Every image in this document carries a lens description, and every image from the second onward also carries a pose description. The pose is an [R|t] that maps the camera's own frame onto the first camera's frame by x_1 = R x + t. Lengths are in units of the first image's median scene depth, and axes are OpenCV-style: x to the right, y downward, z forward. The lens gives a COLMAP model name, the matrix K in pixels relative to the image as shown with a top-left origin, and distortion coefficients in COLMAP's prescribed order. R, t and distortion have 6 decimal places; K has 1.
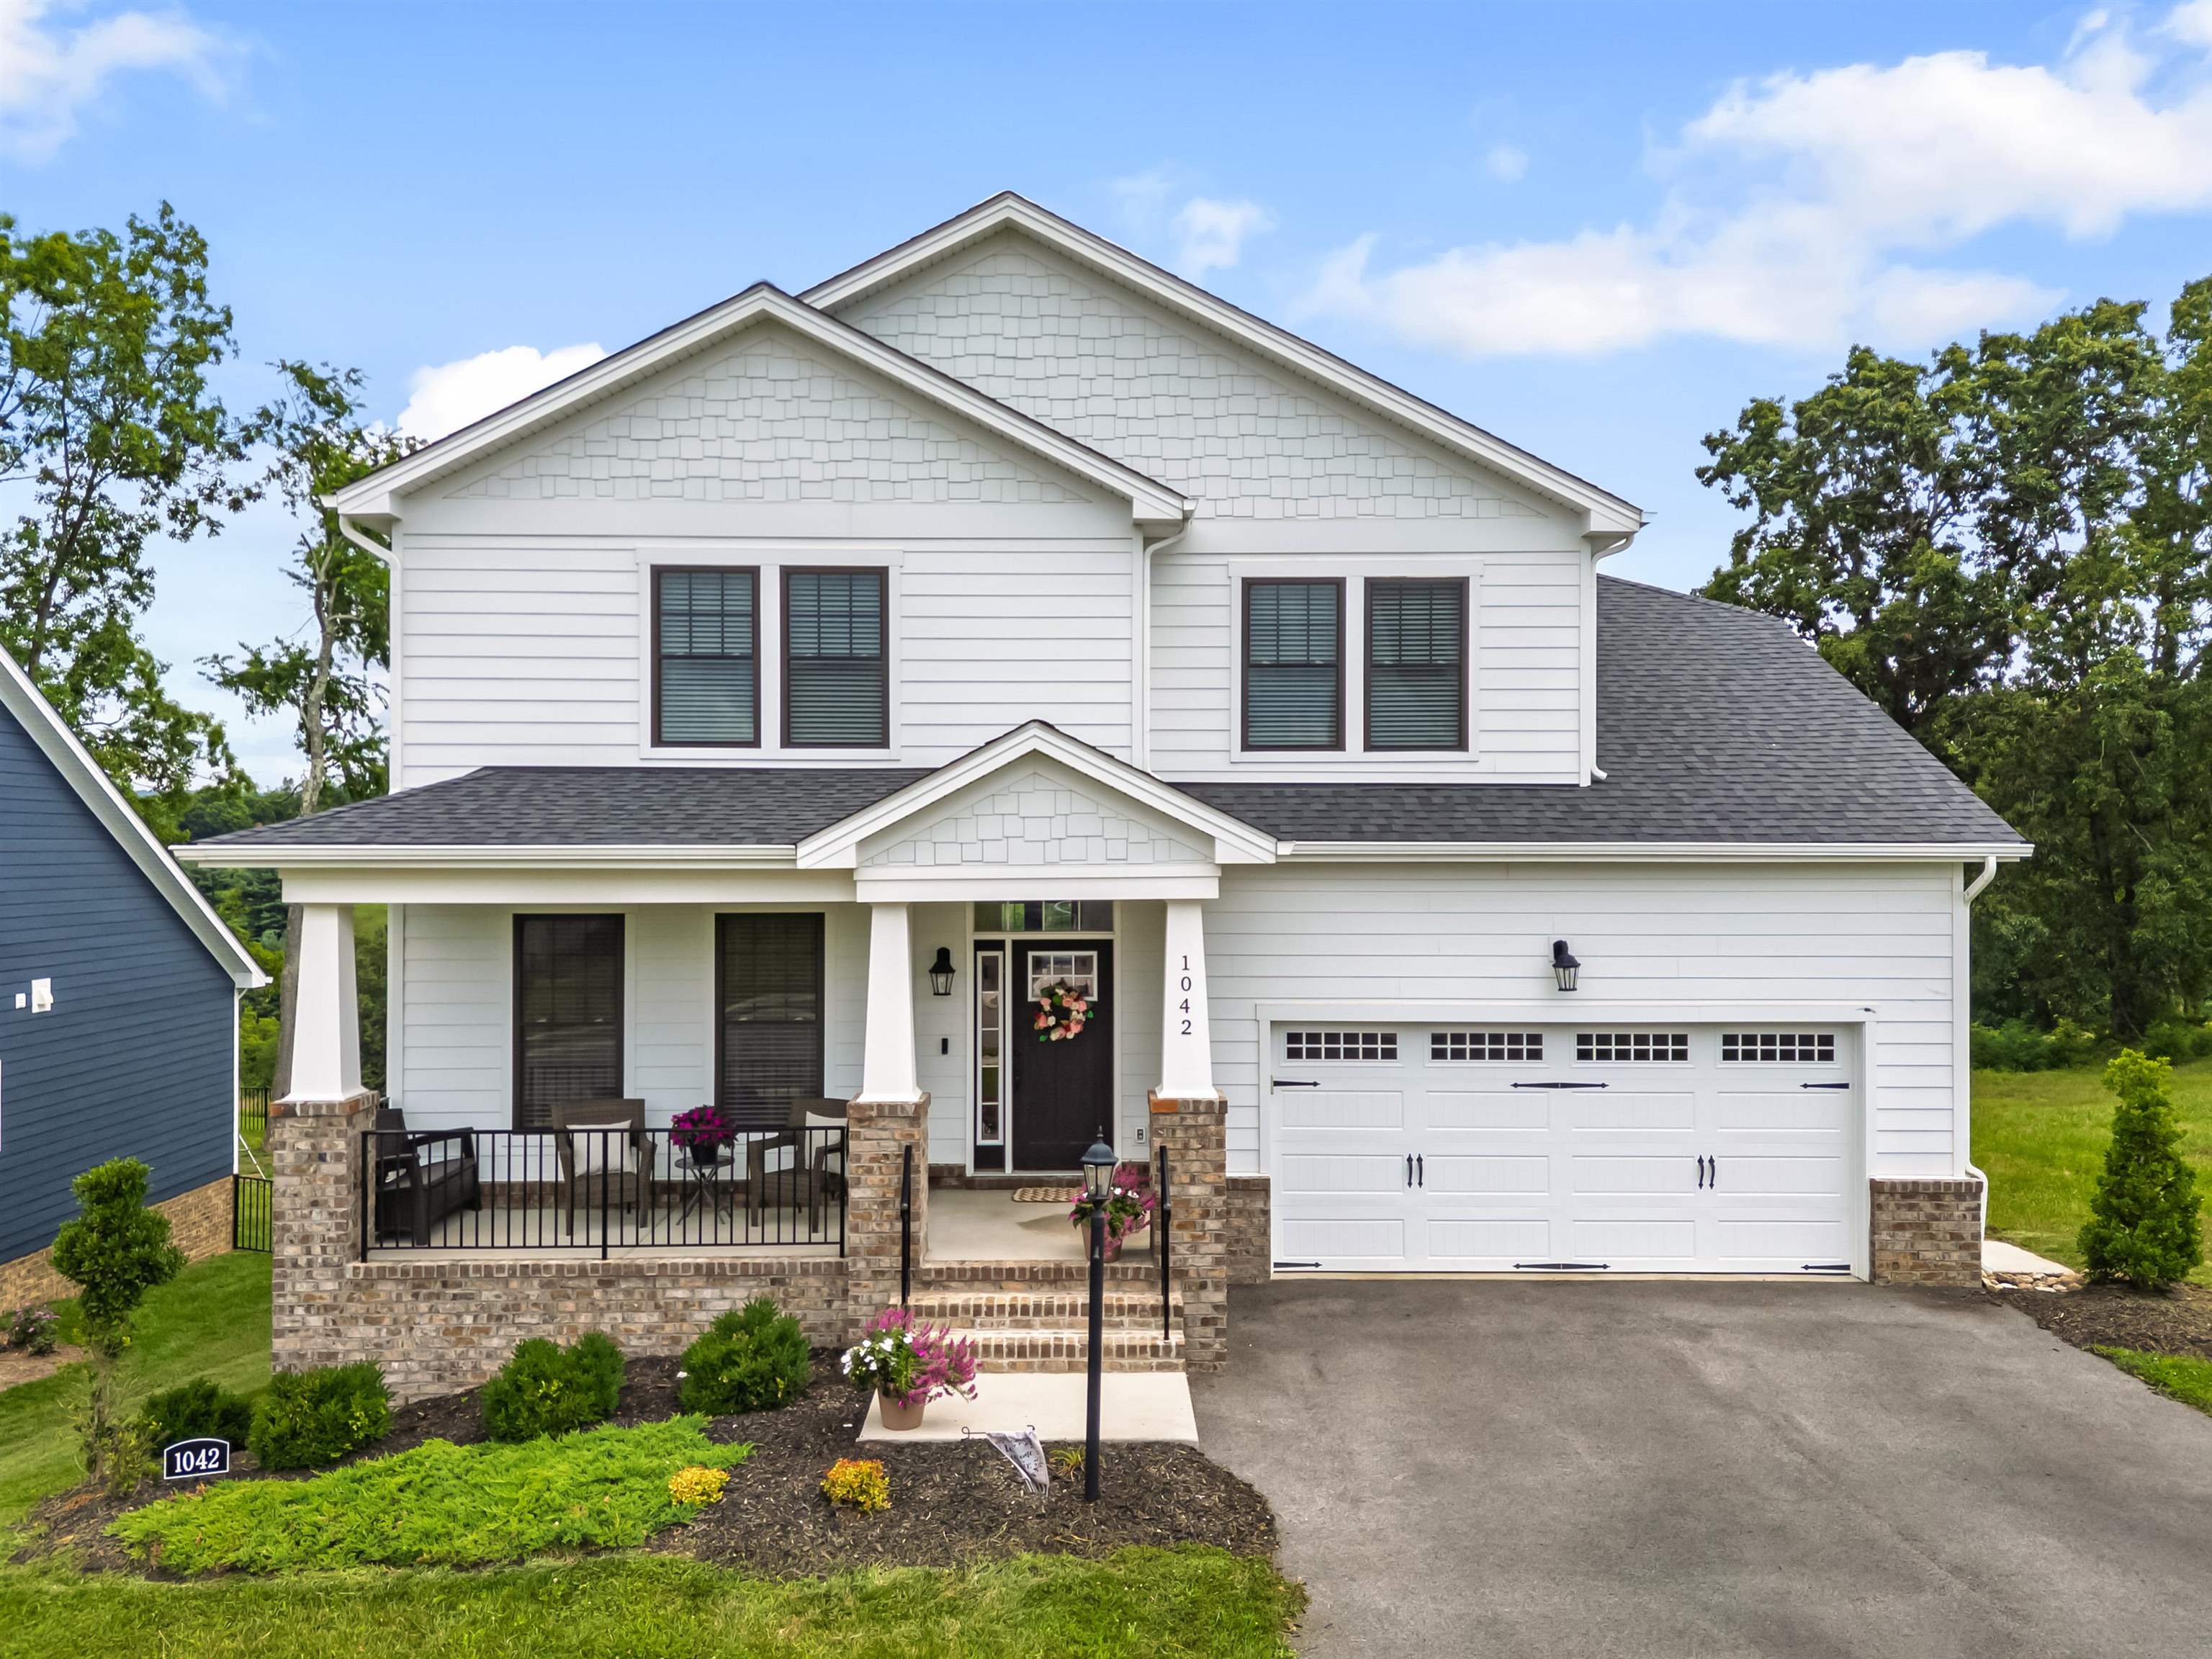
lens RADIAL K [[1832.6, 0, 1106.0], [0, 1832.6, 829.5], [0, 0, 1]] dist [0.027696, 0.002457]
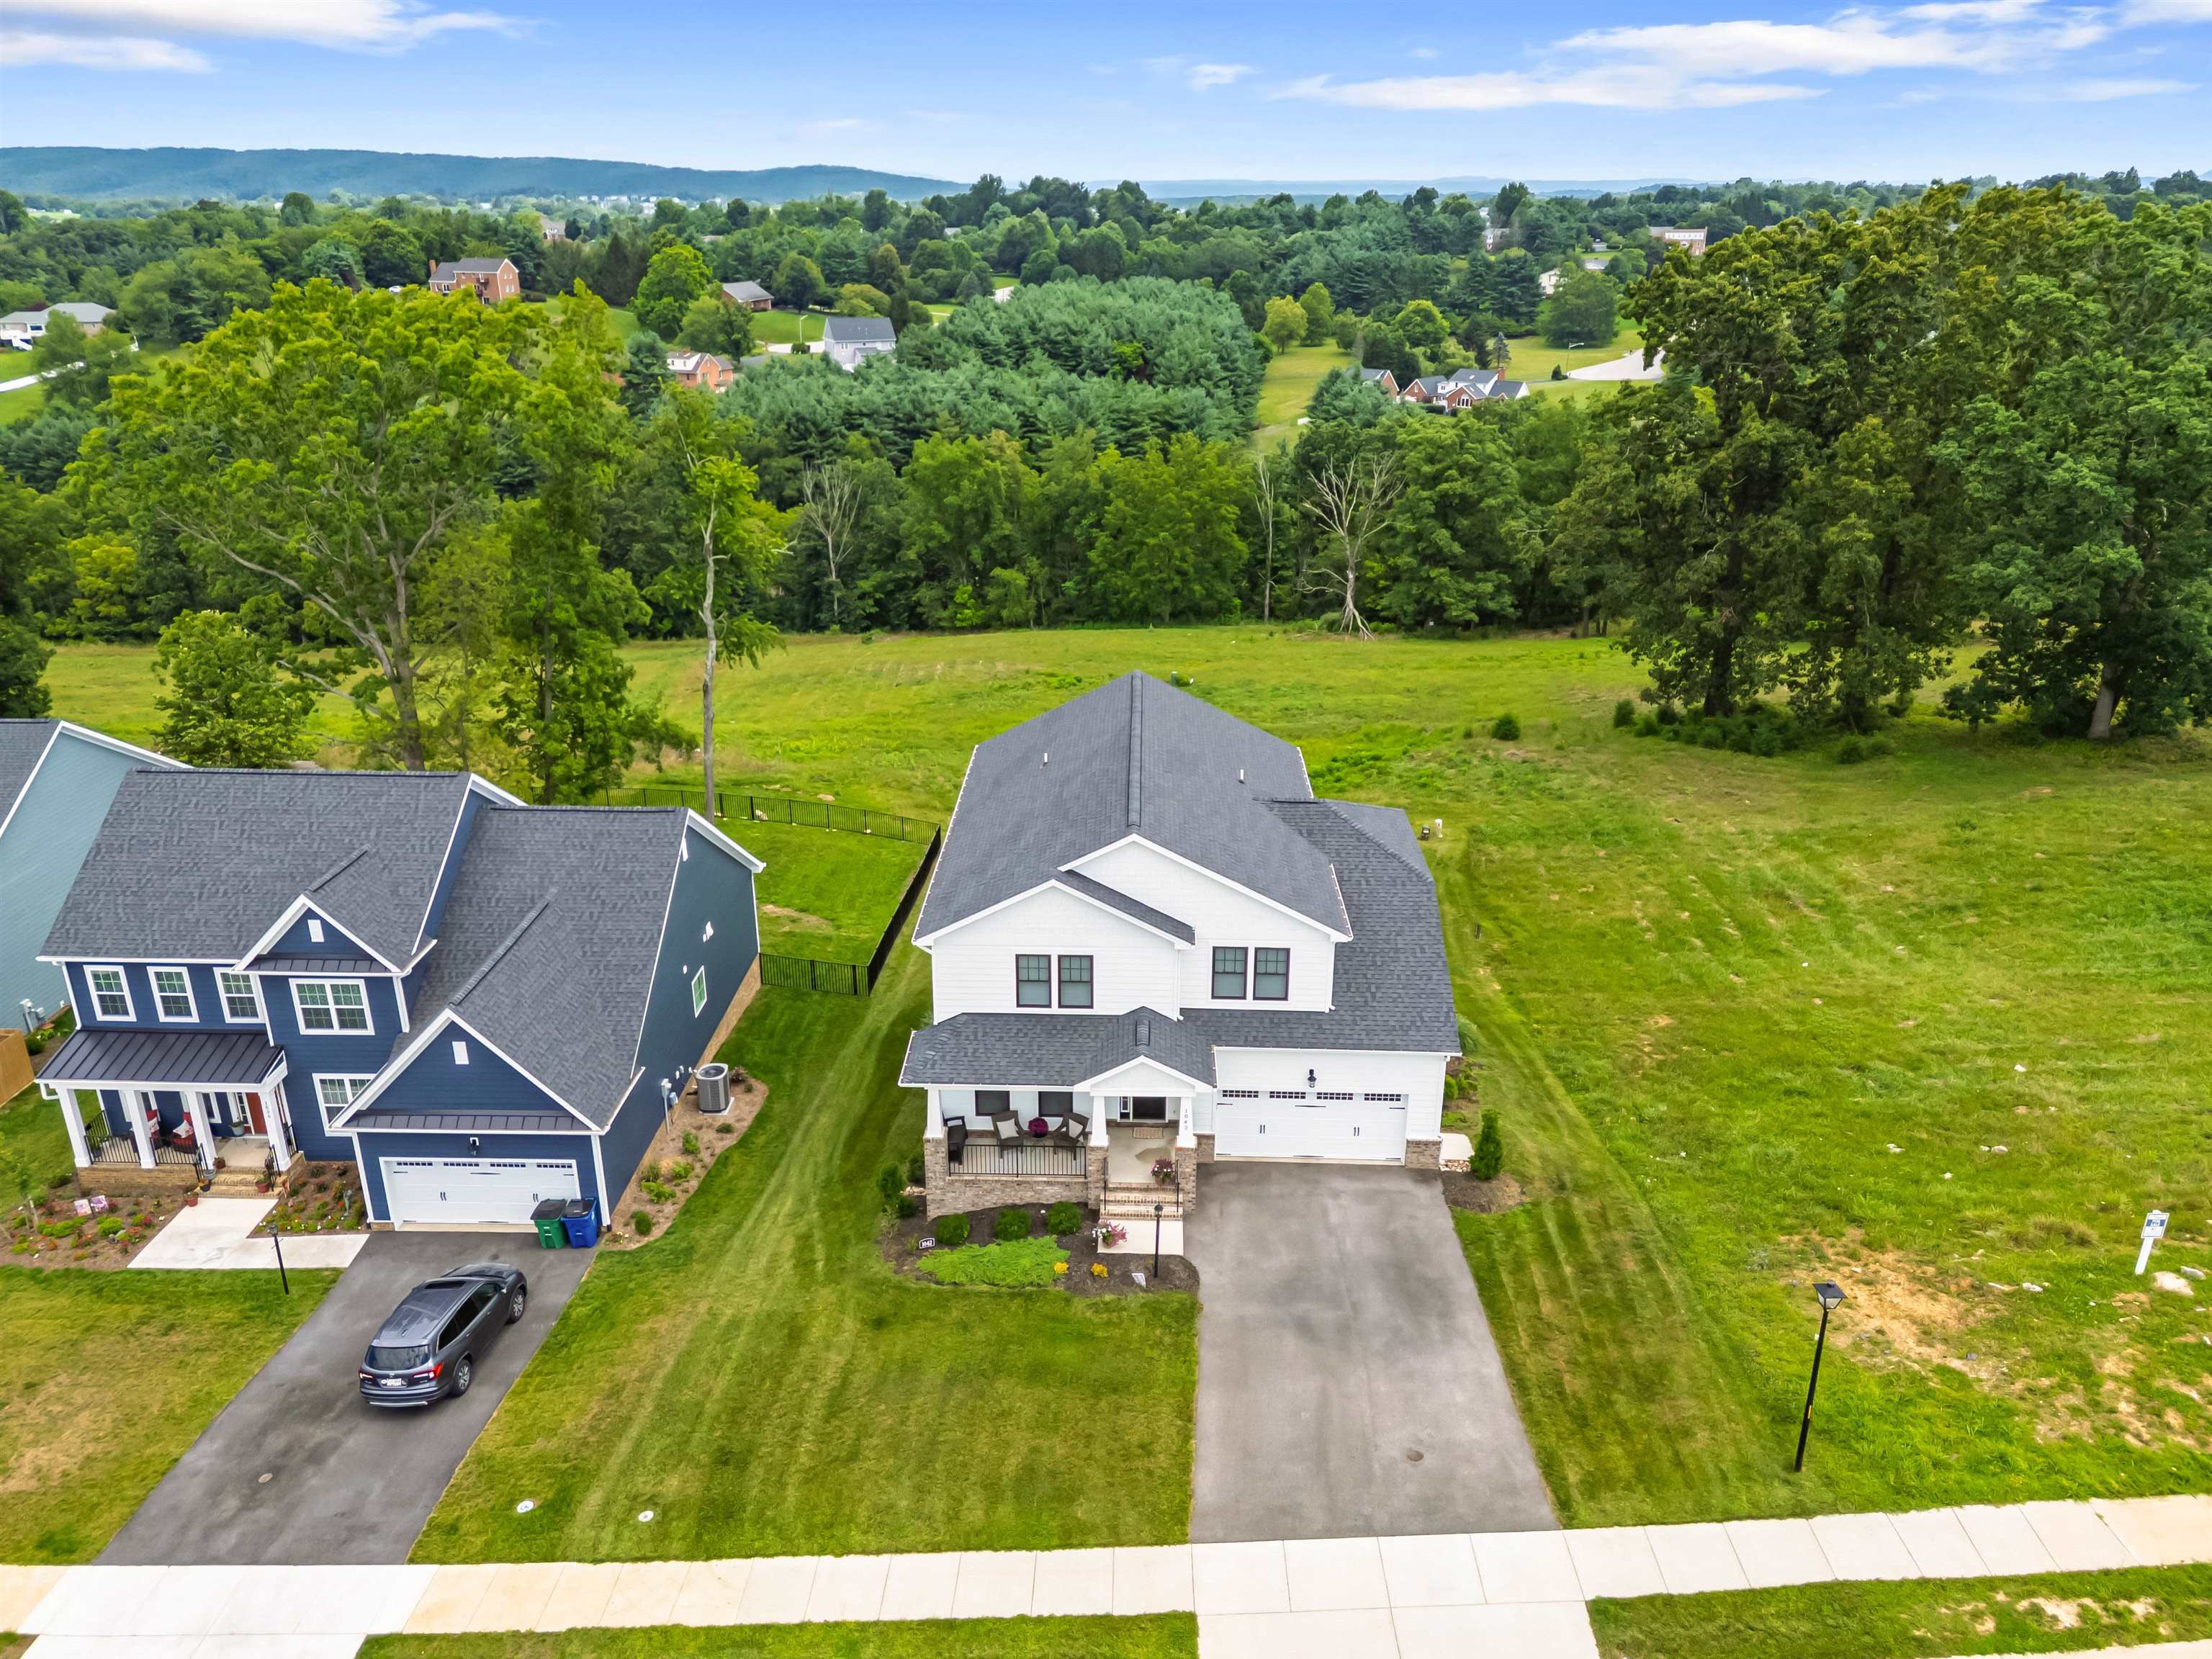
lens RADIAL K [[1702.0, 0, 1106.0], [0, 1702.0, 829.5], [0, 0, 1]] dist [0.010093, 0.000963]
pose [[0.999006, 0.019577, -0.040049, 0.009562], [-0.002879, 0.924864, 0.380288, -1.405553], [0.044485, -0.379794, 0.924001, -1.509285]]
